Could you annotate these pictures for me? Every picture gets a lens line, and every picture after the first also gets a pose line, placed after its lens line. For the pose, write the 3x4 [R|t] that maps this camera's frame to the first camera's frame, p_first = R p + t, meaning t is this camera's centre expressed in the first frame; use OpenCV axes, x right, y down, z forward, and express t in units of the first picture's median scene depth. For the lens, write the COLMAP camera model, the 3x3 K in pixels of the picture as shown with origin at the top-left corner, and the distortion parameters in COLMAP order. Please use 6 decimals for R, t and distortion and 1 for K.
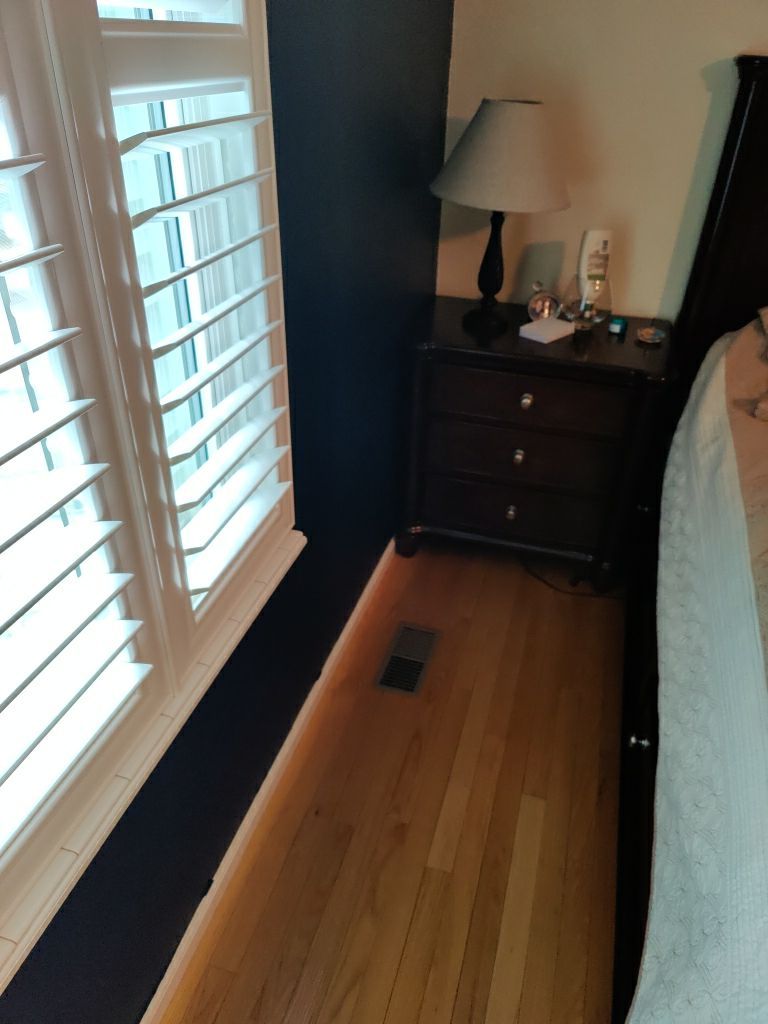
lens RADIAL K [[724.3, 0, 383.8], [0, 724.3, 511.6], [0, 0, 1]] dist [0.035109, -0.021719]
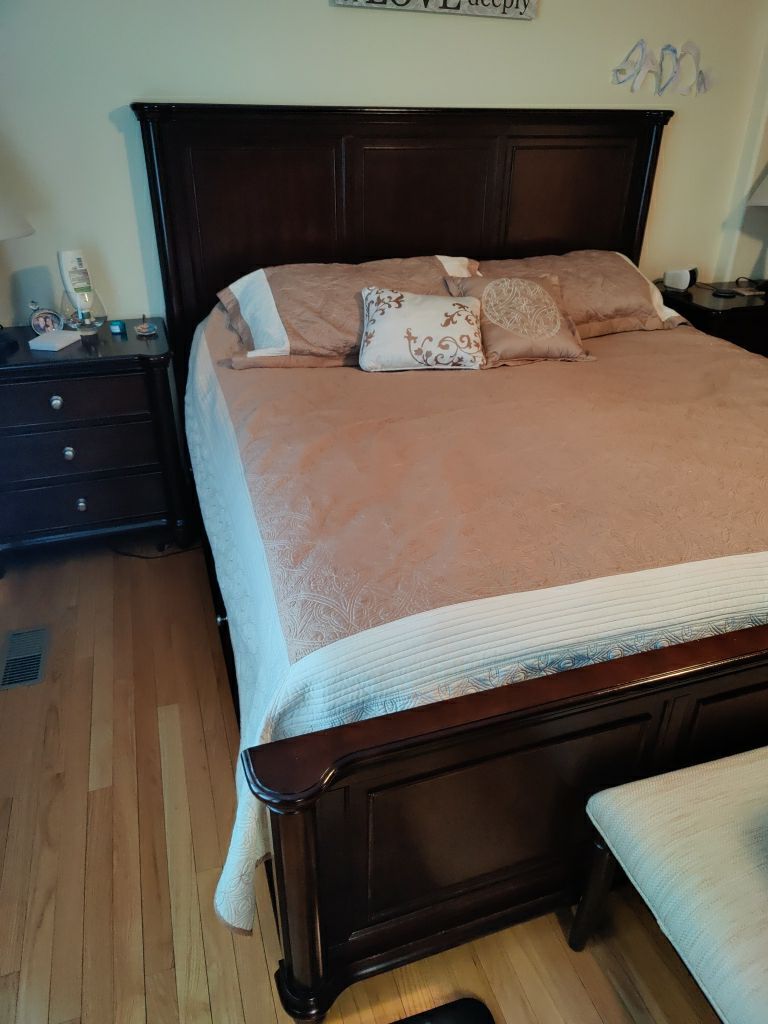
lens RADIAL K [[724.3, 0, 382.9], [0, 724.3, 513.4], [0, 0, 1]] dist [0.035109, -0.021719]
pose [[0.821418, -0.304269, 0.482382, 0.012496], [0.326924, 0.944250, 0.038900, 0.128849], [-0.467325, 0.125749, 0.875097, -0.204826]]
